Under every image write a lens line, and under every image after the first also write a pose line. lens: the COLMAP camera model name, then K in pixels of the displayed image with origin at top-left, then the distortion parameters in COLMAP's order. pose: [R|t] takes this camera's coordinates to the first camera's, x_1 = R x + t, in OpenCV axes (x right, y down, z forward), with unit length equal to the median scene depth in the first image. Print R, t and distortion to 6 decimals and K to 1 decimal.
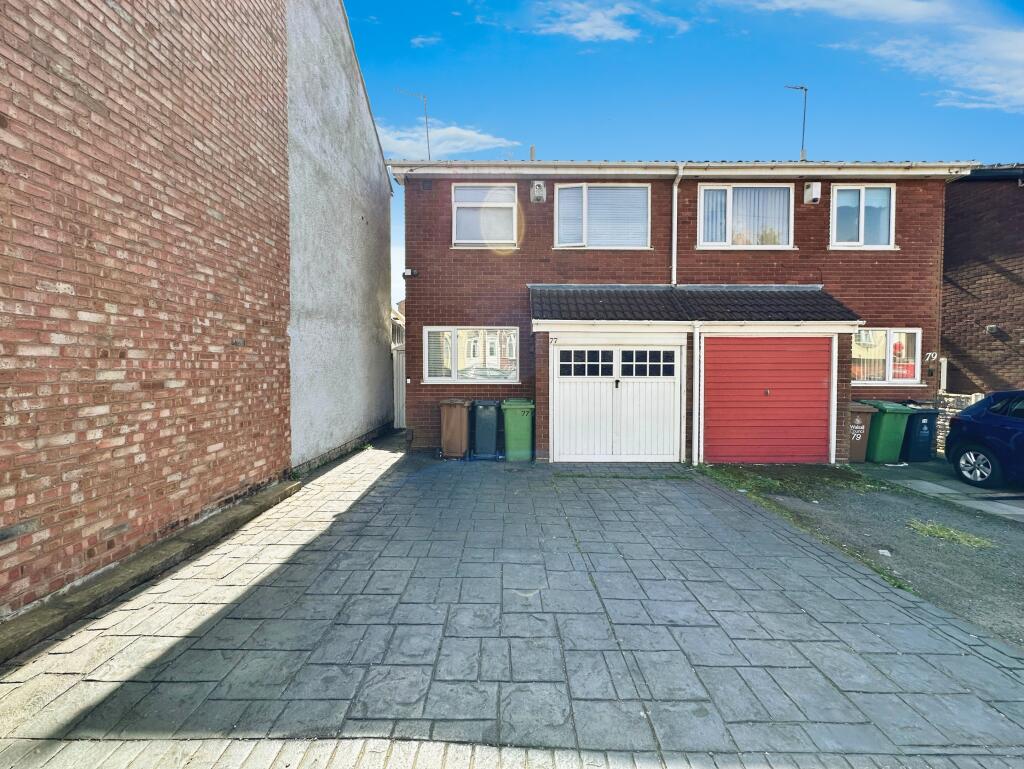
lens RADIAL K [[418.8, 0, 518.1], [0, 418.8, 385.2], [0, 0, 1]] dist [-0.000446, 0.000247]
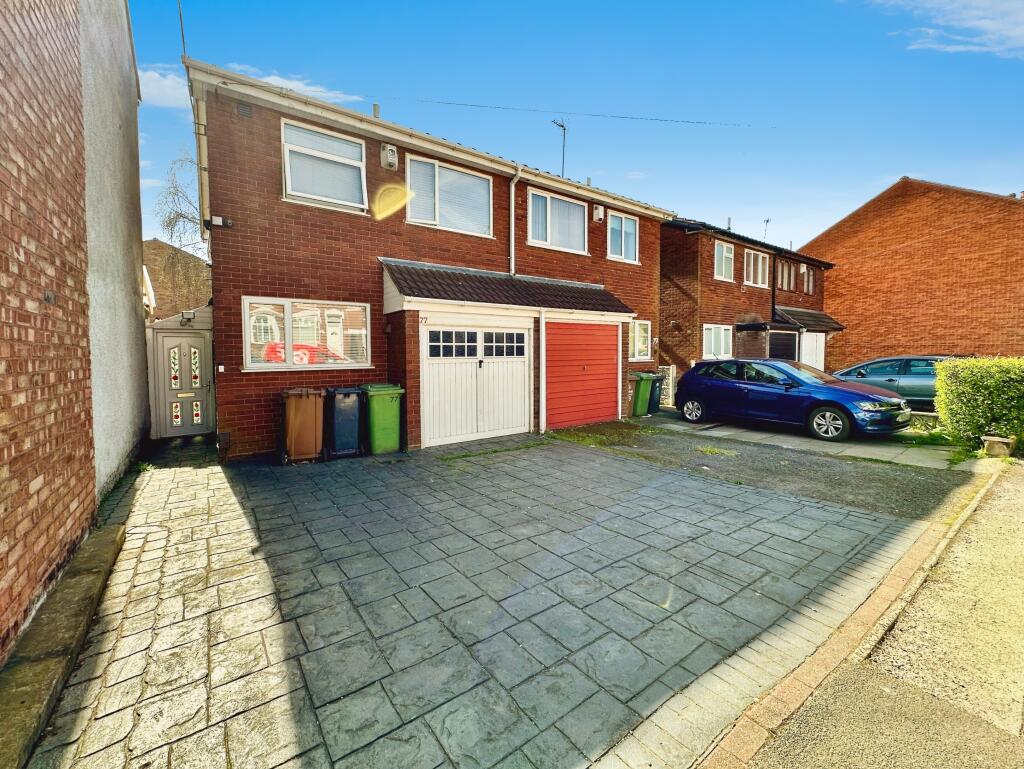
lens RADIAL K [[418.8, 0, 517.2], [0, 418.8, 377.7], [0, 0, 1]] dist [-0.000446, 0.000247]
pose [[0.811234, -0.043977, 0.583066, -0.295538], [0.038584, 0.999020, 0.021667, 0.011548], [-0.583448, 0.004920, 0.812136, 0.100784]]
